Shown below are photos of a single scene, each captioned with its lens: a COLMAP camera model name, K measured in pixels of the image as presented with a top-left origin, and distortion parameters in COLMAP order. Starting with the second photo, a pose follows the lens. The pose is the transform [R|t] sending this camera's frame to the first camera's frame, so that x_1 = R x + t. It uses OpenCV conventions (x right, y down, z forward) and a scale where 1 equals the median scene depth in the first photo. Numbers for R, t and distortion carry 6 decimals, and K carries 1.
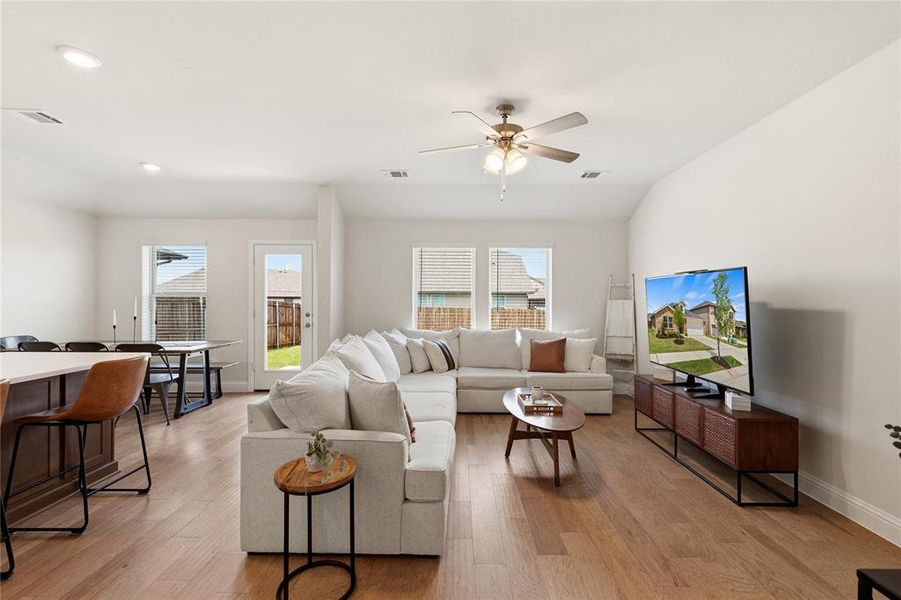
lens RADIAL K [[409.0, 0, 462.2], [0, 409.0, 299.2], [0, 0, 1]] dist [0.013919, -0.002579]
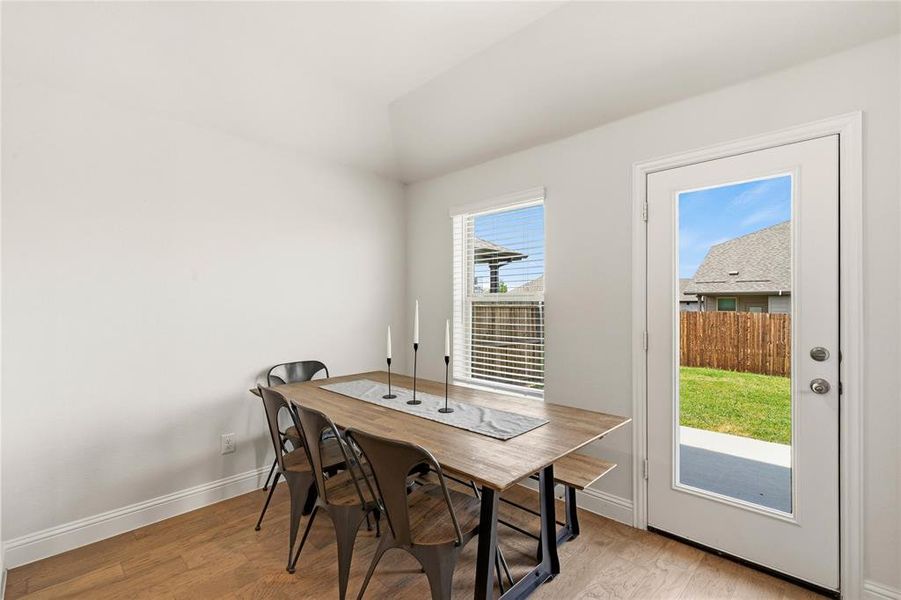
lens RADIAL K [[409.0, 0, 454.6], [0, 409.0, 304.4], [0, 0, 1]] dist [0.013919, -0.002579]
pose [[0.713785, -0.002064, -0.700362, -0.397109], [0.003798, 0.999992, 0.000923, -0.002696], [0.700355, -0.003319, 0.713787, 0.638753]]
